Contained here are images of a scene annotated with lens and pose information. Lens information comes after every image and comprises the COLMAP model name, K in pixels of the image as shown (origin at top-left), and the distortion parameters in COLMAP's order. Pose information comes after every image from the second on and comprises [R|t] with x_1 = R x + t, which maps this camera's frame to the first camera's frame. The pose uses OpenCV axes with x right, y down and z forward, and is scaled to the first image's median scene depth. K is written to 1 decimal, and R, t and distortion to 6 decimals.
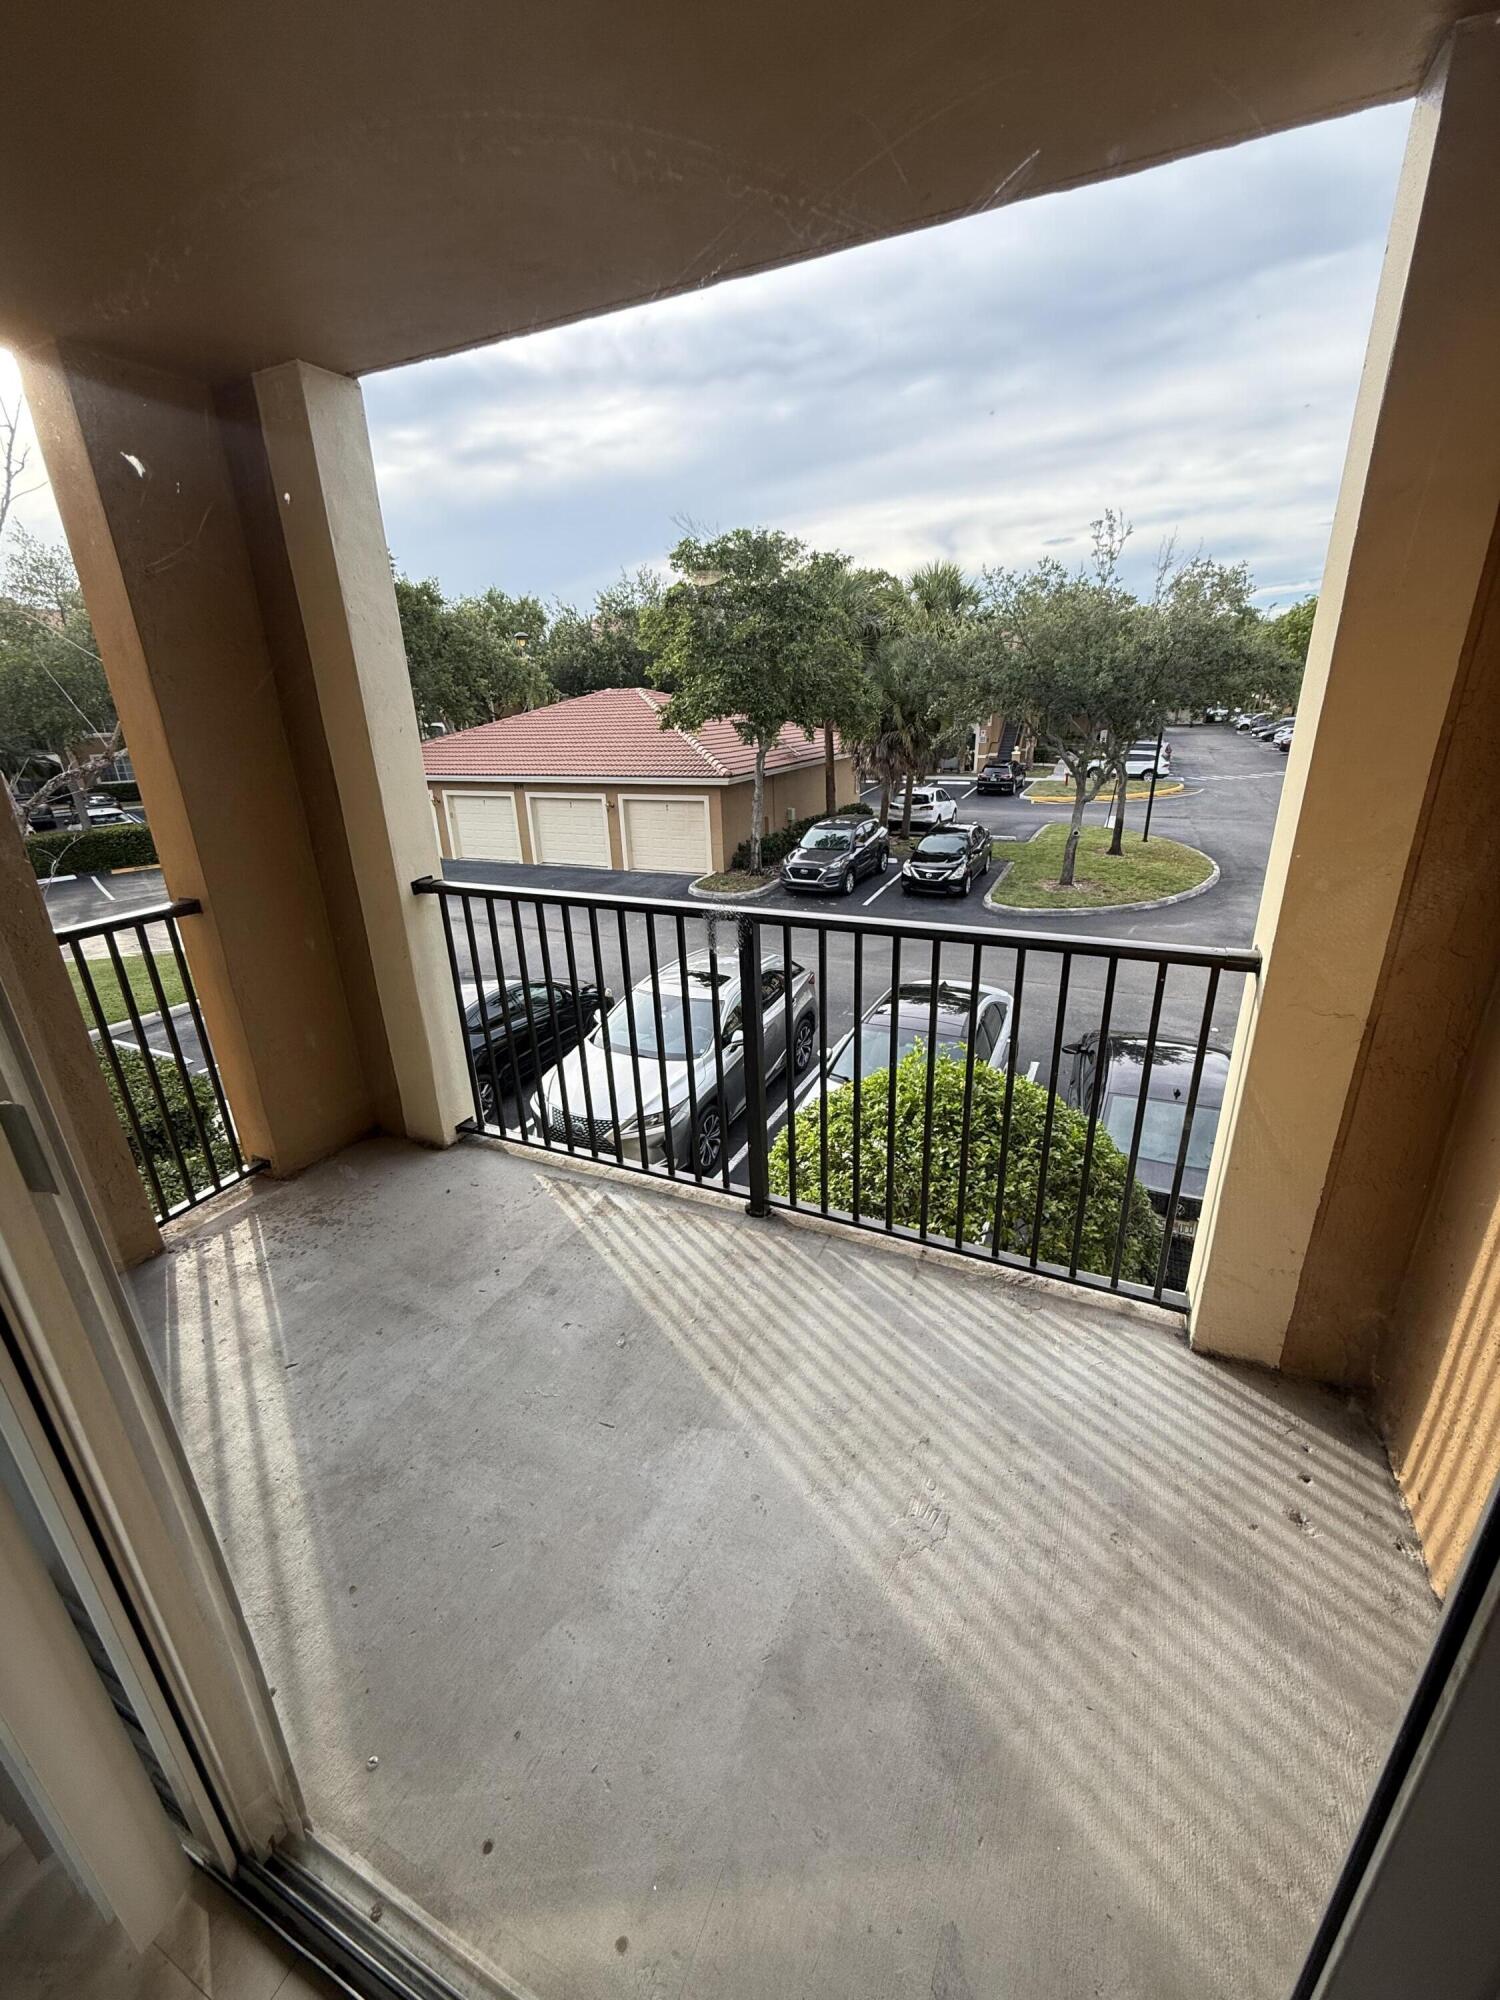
lens RADIAL K [[797.2, 0, 752.4], [0, 797.2, 998.0], [0, 0, 1]] dist [0.000894, 0.000263]
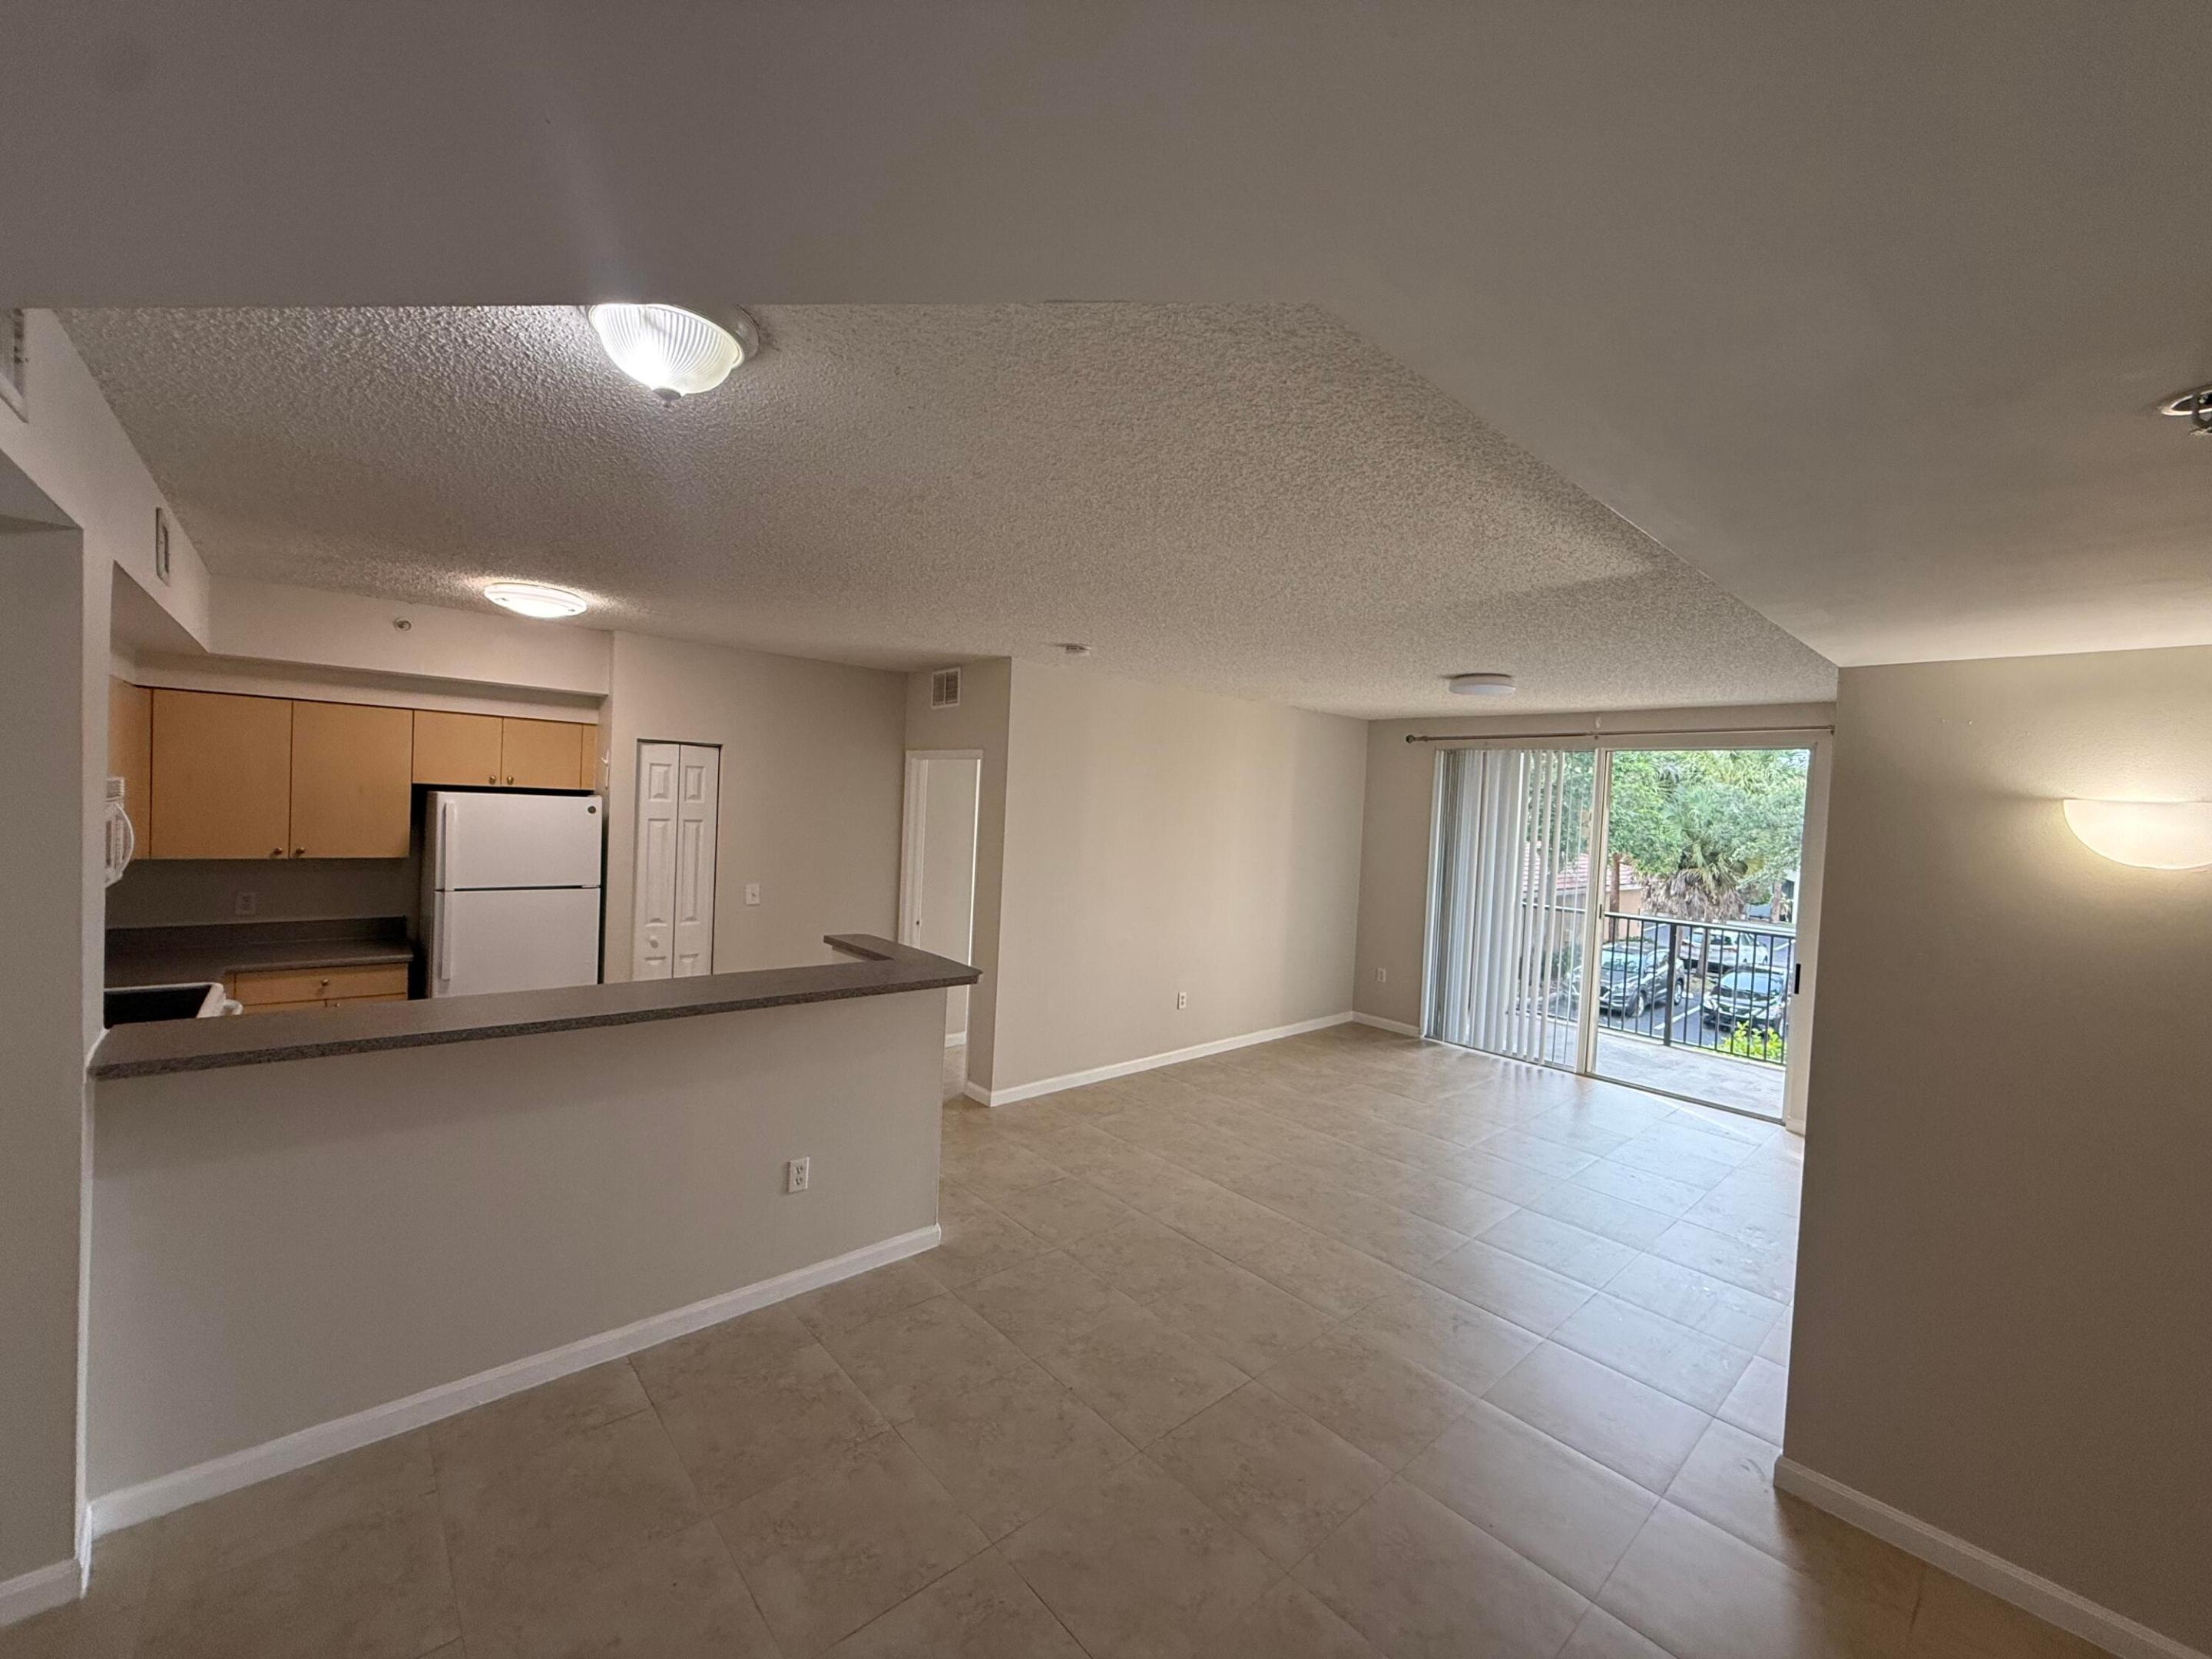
lens RADIAL K [[880.8, 0, 1098.6], [0, 880.8, 829.5], [0, 0, 1]] dist [-0.000593, -0.000149]
pose [[0.911396, 0.086966, -0.402237, -0.067607], [-0.212045, 0.936918, -0.277888, 0.094239], [0.352696, 0.338558, 0.872344, -0.271771]]
